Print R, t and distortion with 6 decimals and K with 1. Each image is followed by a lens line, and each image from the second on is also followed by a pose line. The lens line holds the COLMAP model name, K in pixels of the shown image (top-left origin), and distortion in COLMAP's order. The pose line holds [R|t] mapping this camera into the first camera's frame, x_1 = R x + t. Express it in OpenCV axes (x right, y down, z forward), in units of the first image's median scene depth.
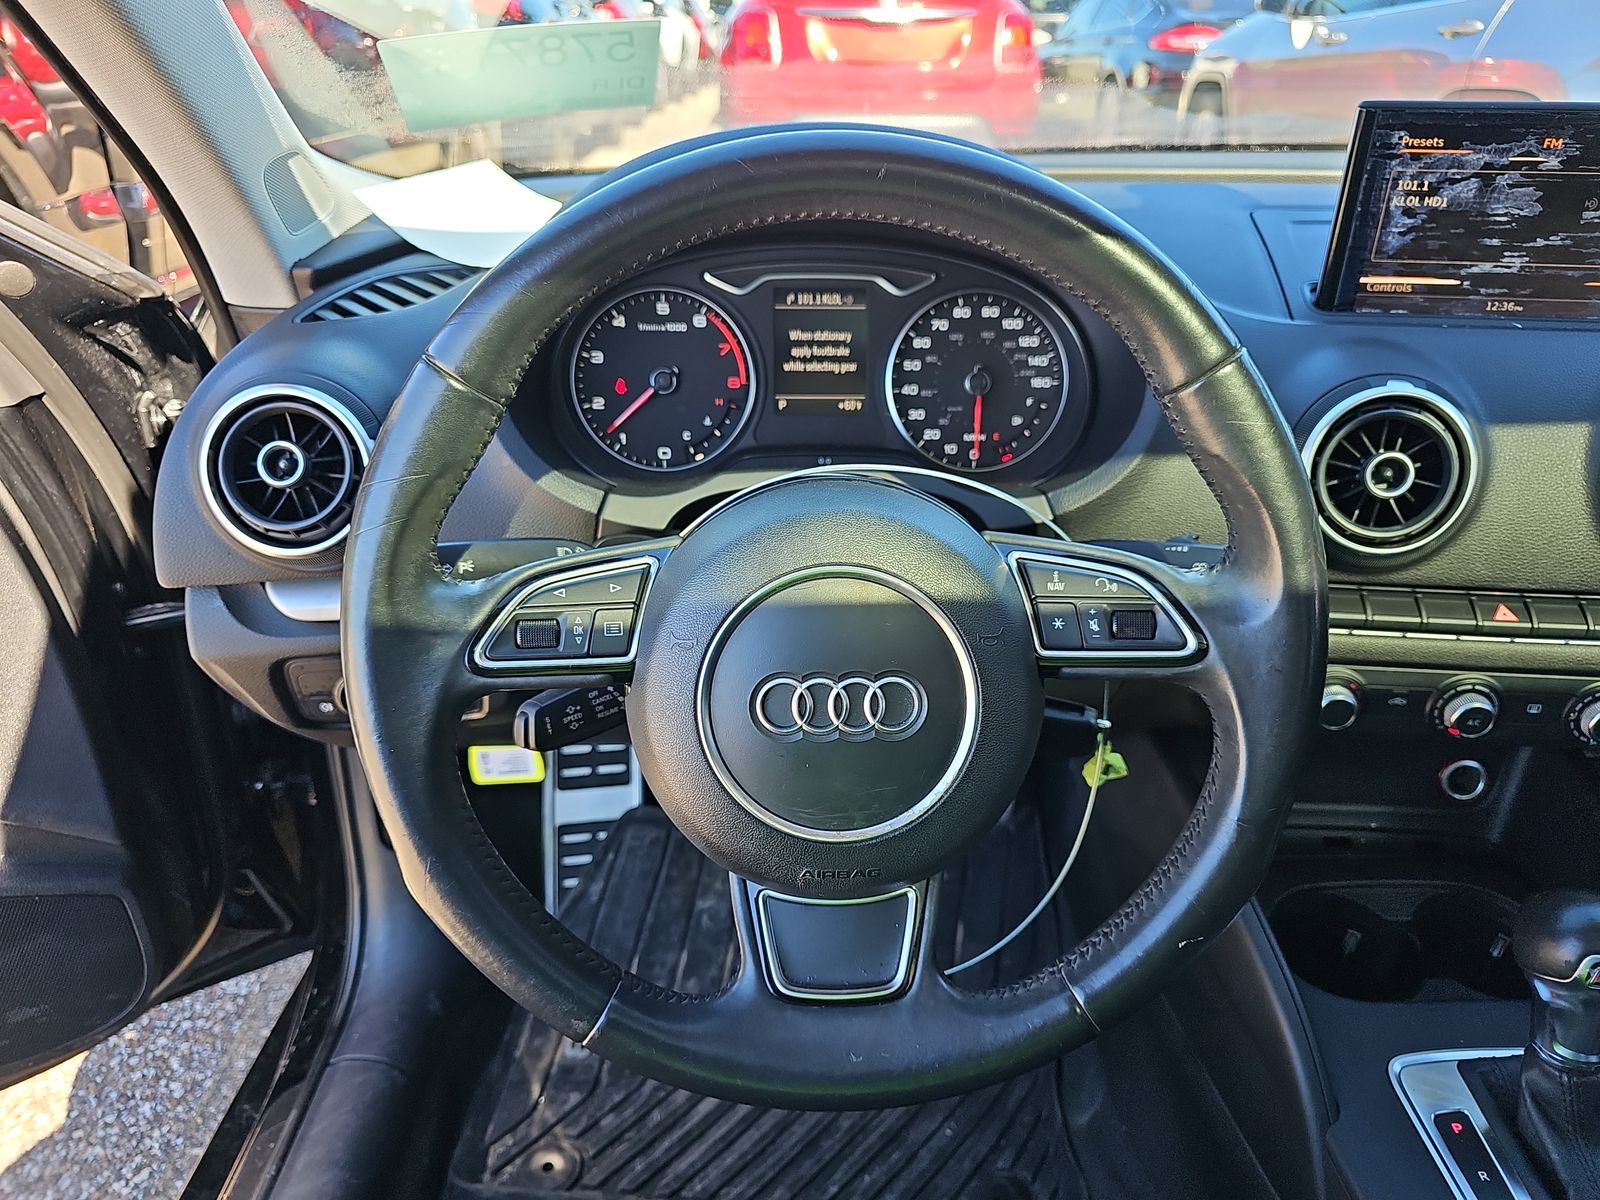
lens RADIAL K [[1058.3, 0, 786.5], [0, 1058.3, 602.6], [0, 0, 1]] dist [0.021419, -0.008808]
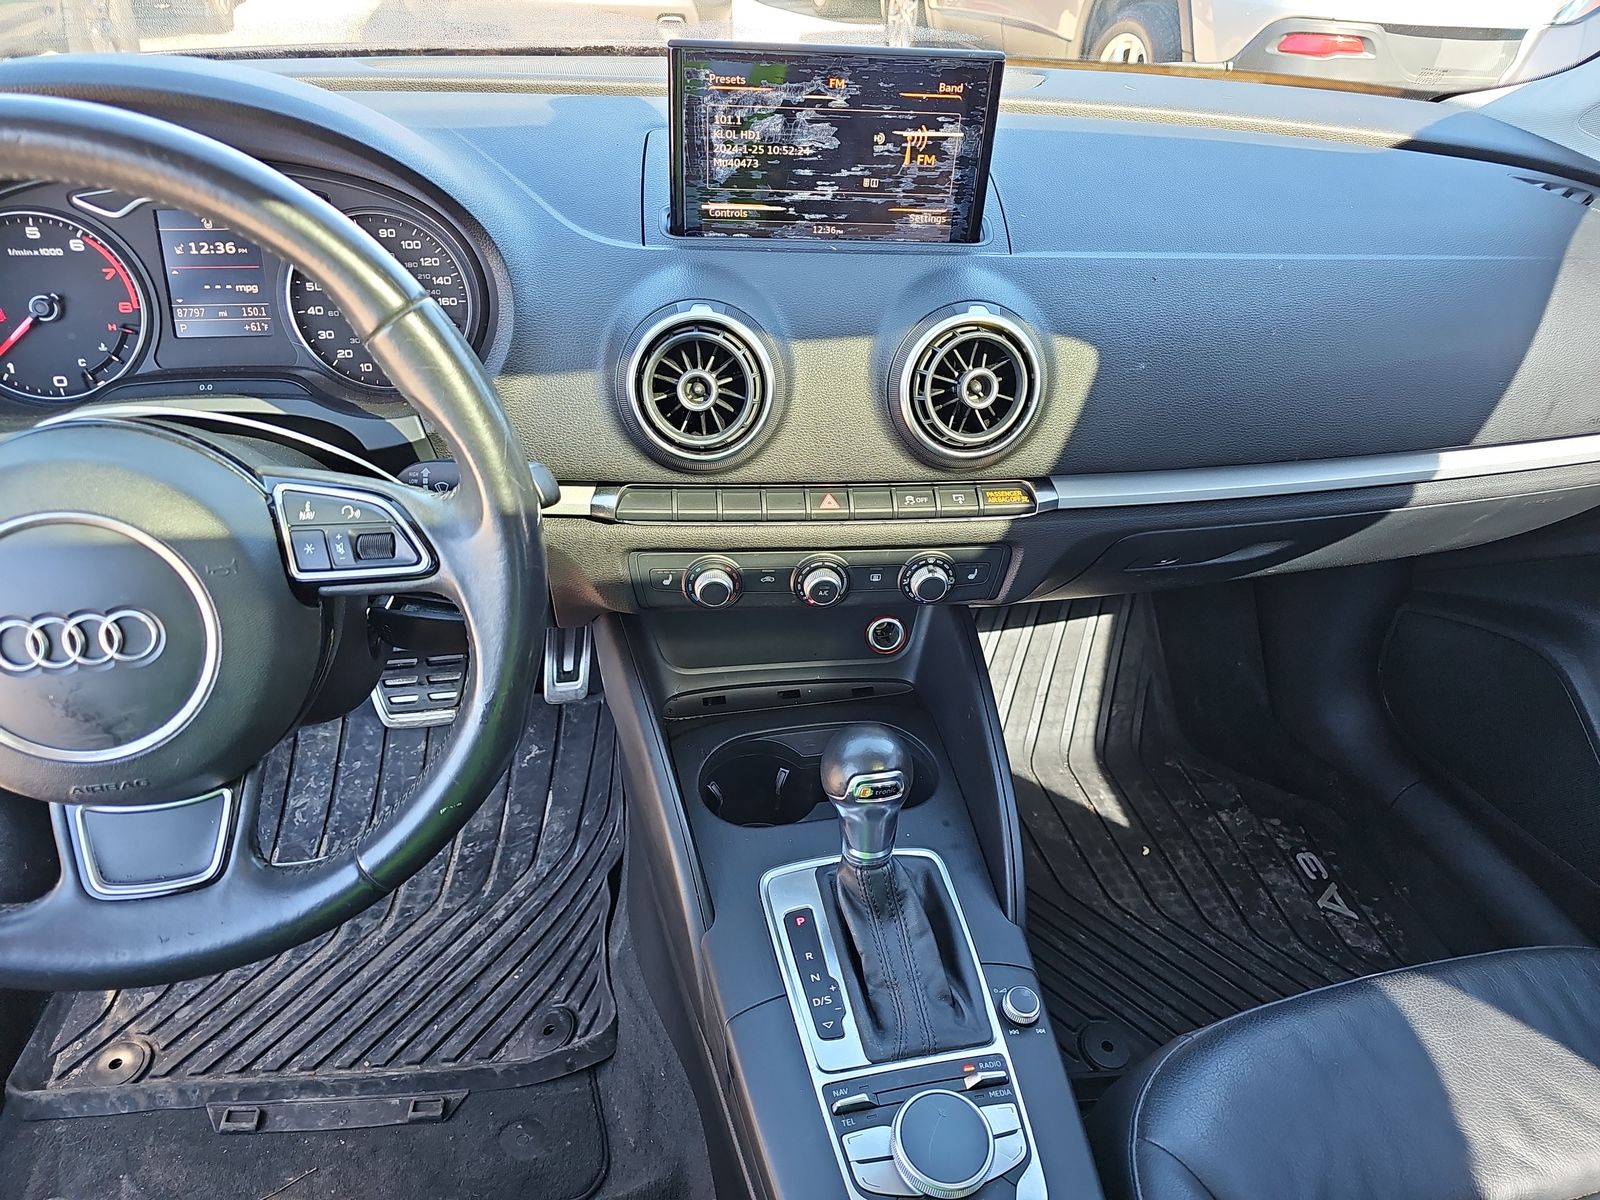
lens RADIAL K [[1058.3, 0, 789.5], [0, 1058.3, 603.1], [0, 0, 1]] dist [0.021419, -0.008808]
pose [[0.981366, -0.075160, 0.176836, 0.367002], [0.052807, 0.990383, 0.127882, -0.026921], [-0.184746, -0.116161, 0.975897, -0.132426]]
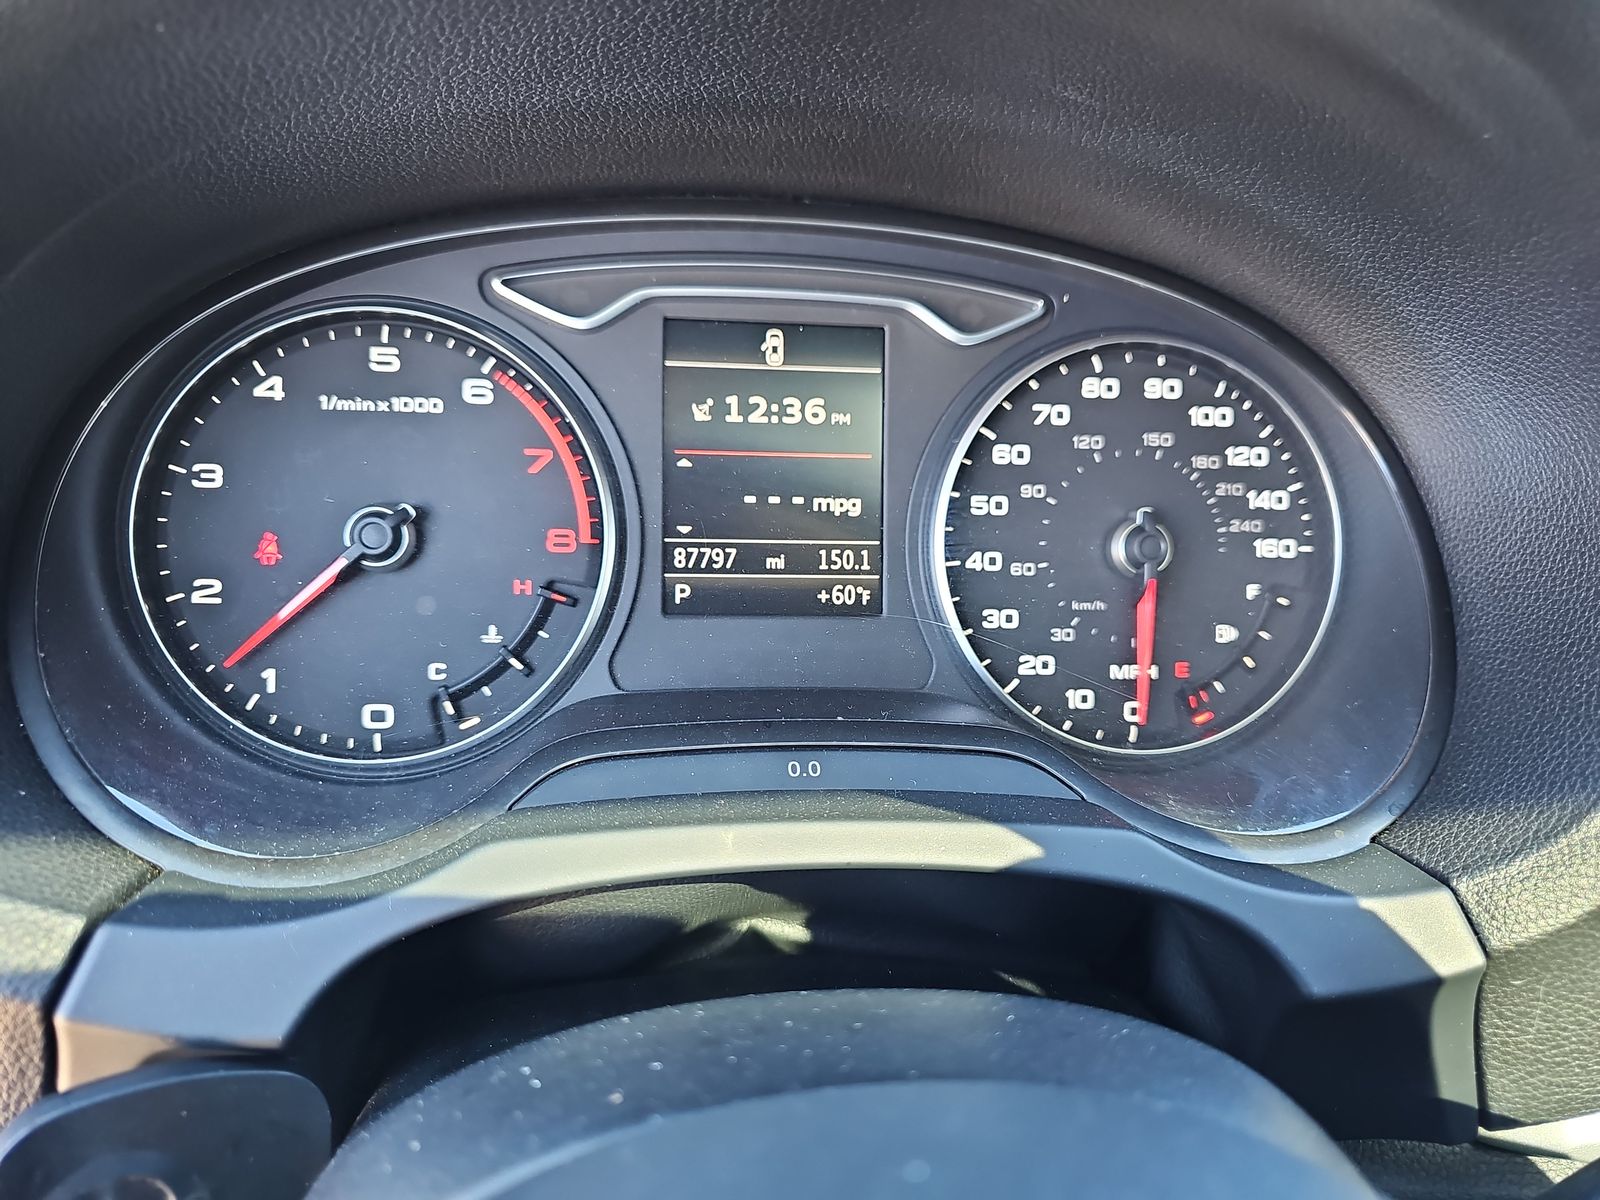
lens RADIAL K [[1058.3, 0, 810.6], [0, 1058.3, 594.5], [0, 0, 1]] dist [0.021419, -0.008808]
pose [[0.995145, 0.004716, 0.098309, 0.005139], [0.007627, 0.992152, -0.124805, -0.136390], [-0.098126, 0.124949, 0.987299, 0.593755]]
